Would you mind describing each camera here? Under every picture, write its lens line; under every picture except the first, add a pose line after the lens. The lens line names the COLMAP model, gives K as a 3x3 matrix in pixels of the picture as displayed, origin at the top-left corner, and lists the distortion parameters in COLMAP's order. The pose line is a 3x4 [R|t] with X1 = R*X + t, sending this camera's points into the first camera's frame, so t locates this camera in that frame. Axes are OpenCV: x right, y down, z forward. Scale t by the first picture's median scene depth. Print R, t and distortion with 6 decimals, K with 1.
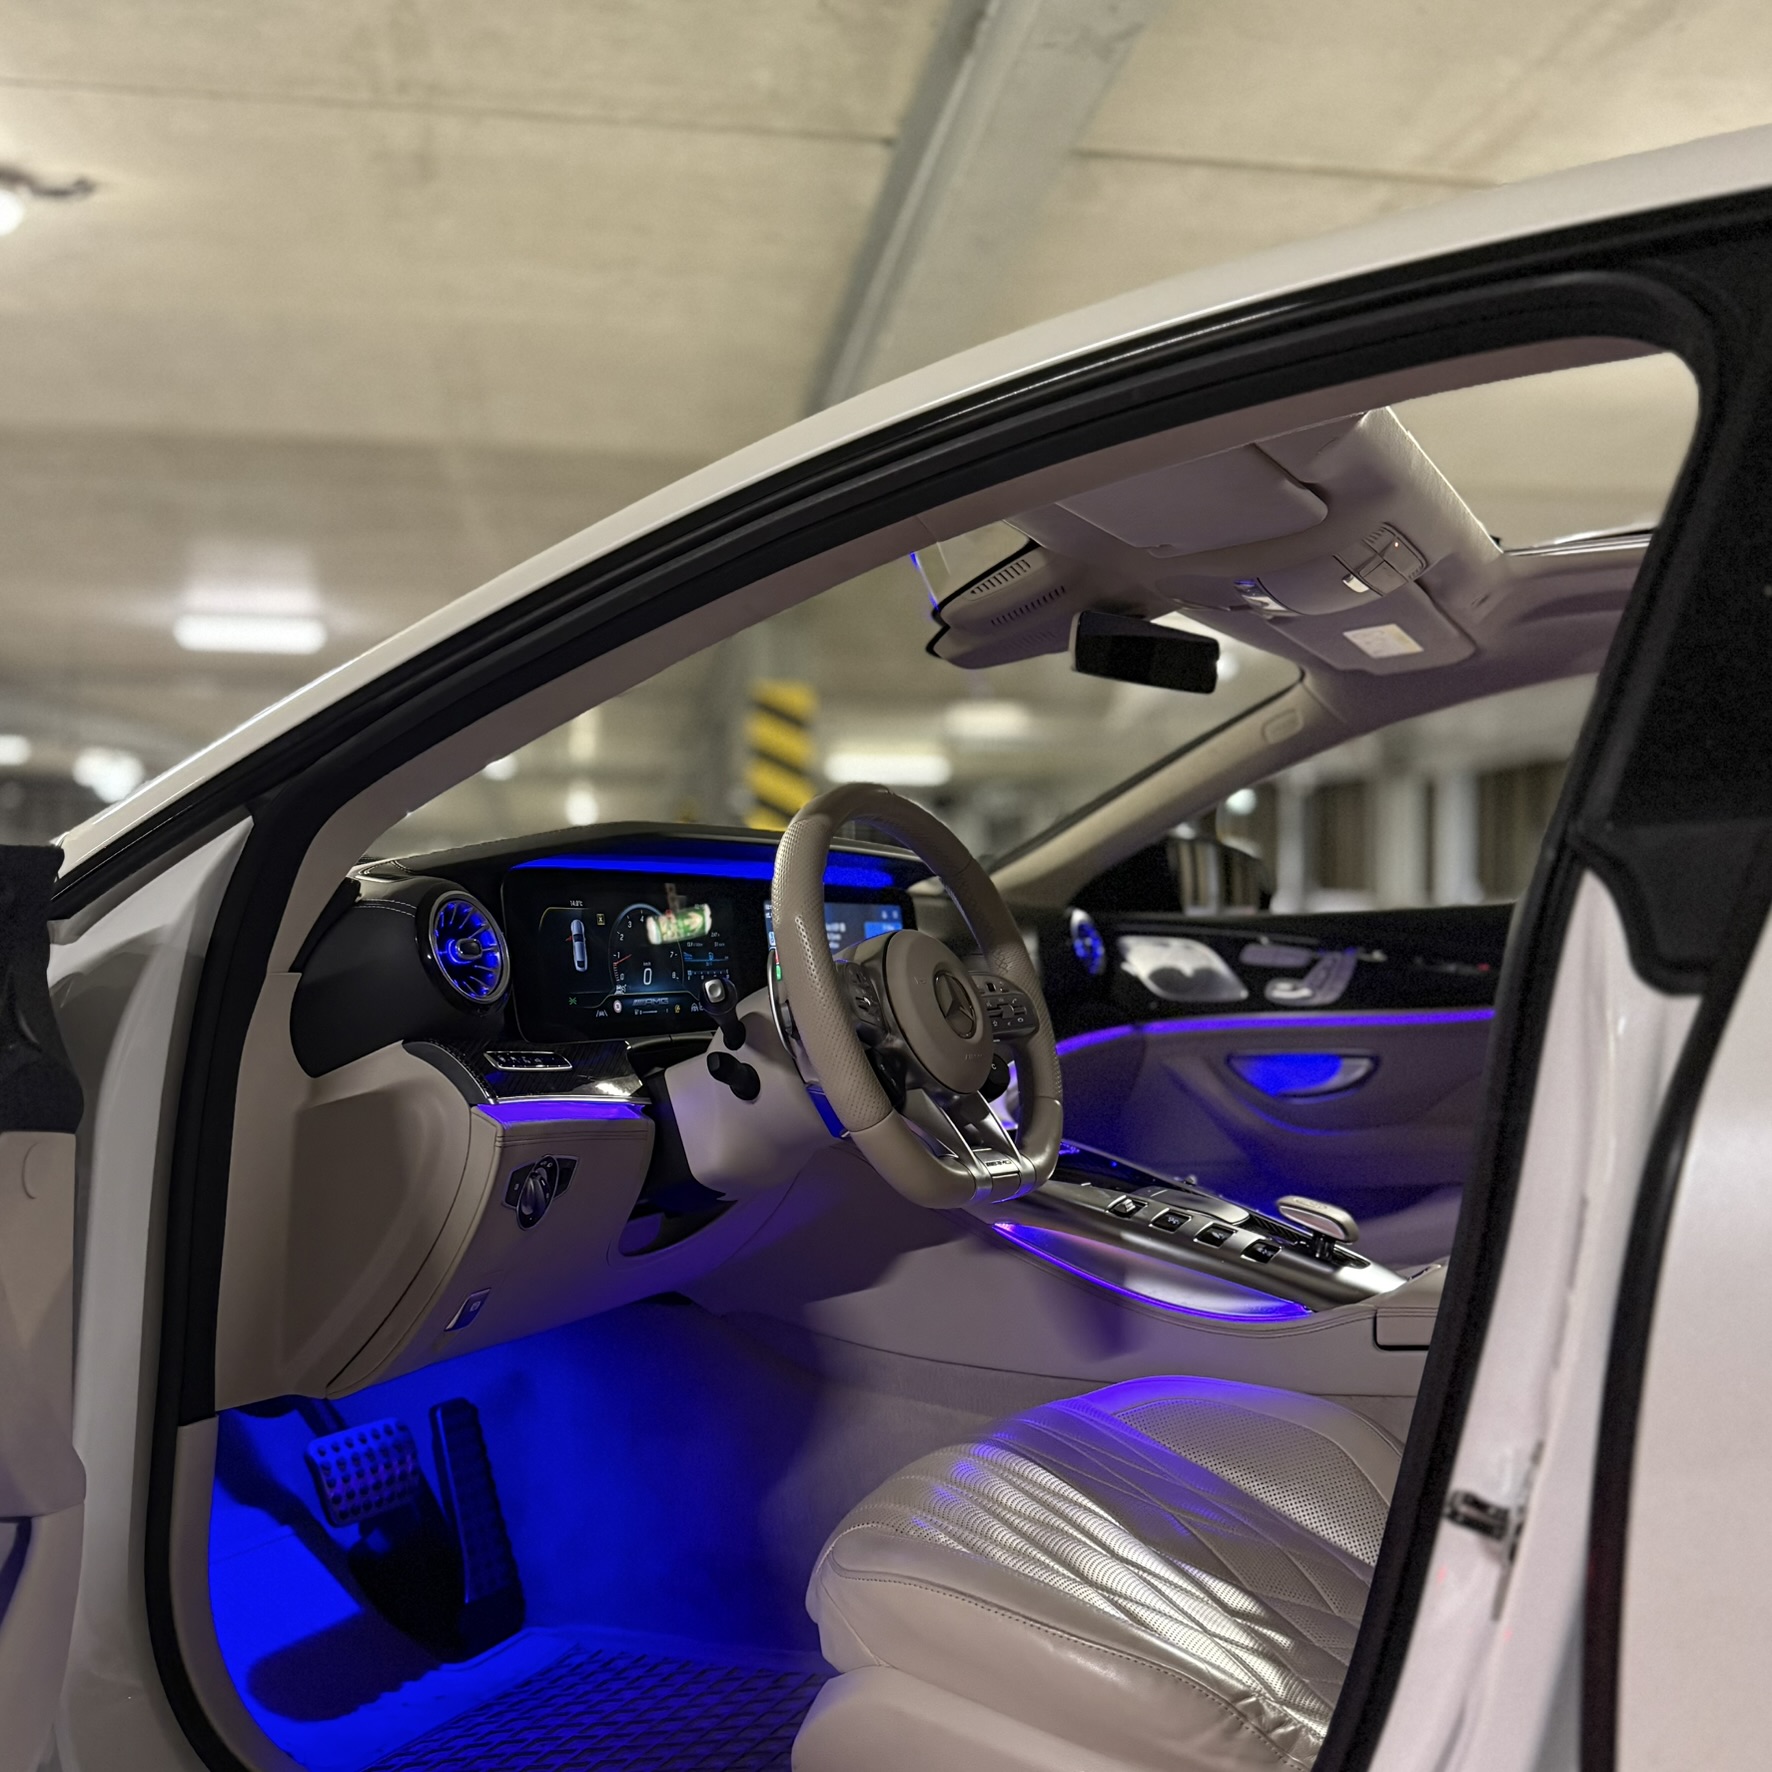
lens RADIAL K [[1702.2, 0, 886.0], [0, 1702.2, 886.0], [0, 0, 1]] dist [0.263889, -0.570330]
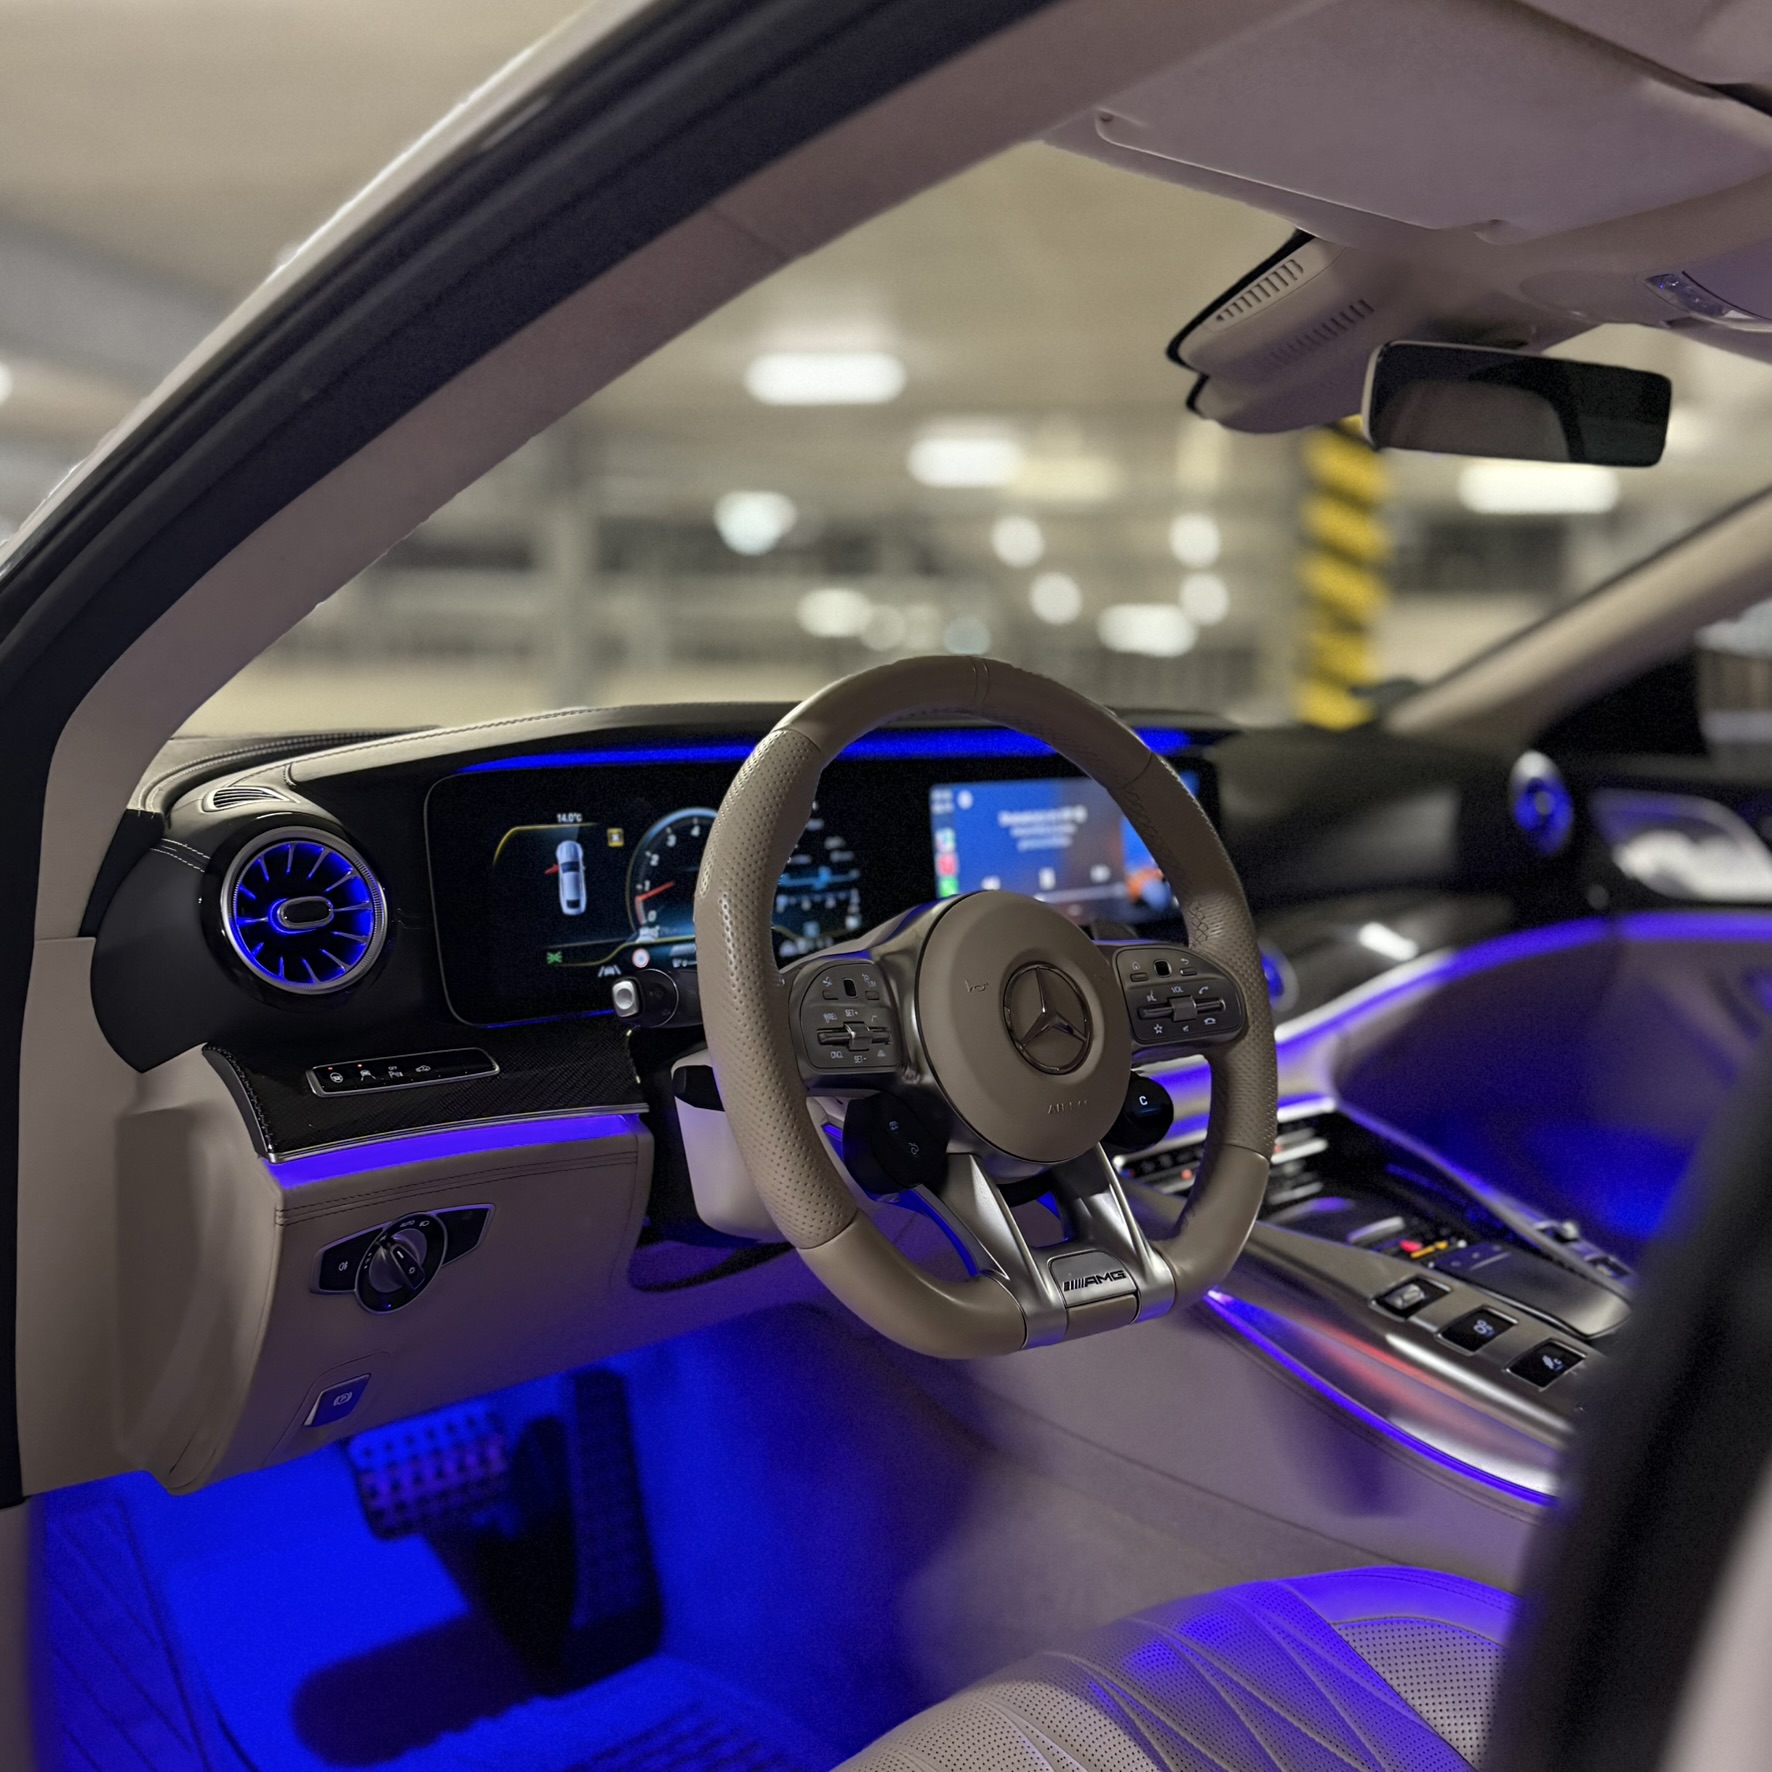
lens RADIAL K [[1754.9, 0, 886.0], [0, 1754.9, 886.0], [0, 0, 1]] dist [0.158101, -0.252609]
pose [[0.940684, 0.054283, -0.334912, 0.182909], [-0.003820, 0.988750, 0.149527, -0.069647], [0.339262, -0.139379, 0.930309, 0.355560]]
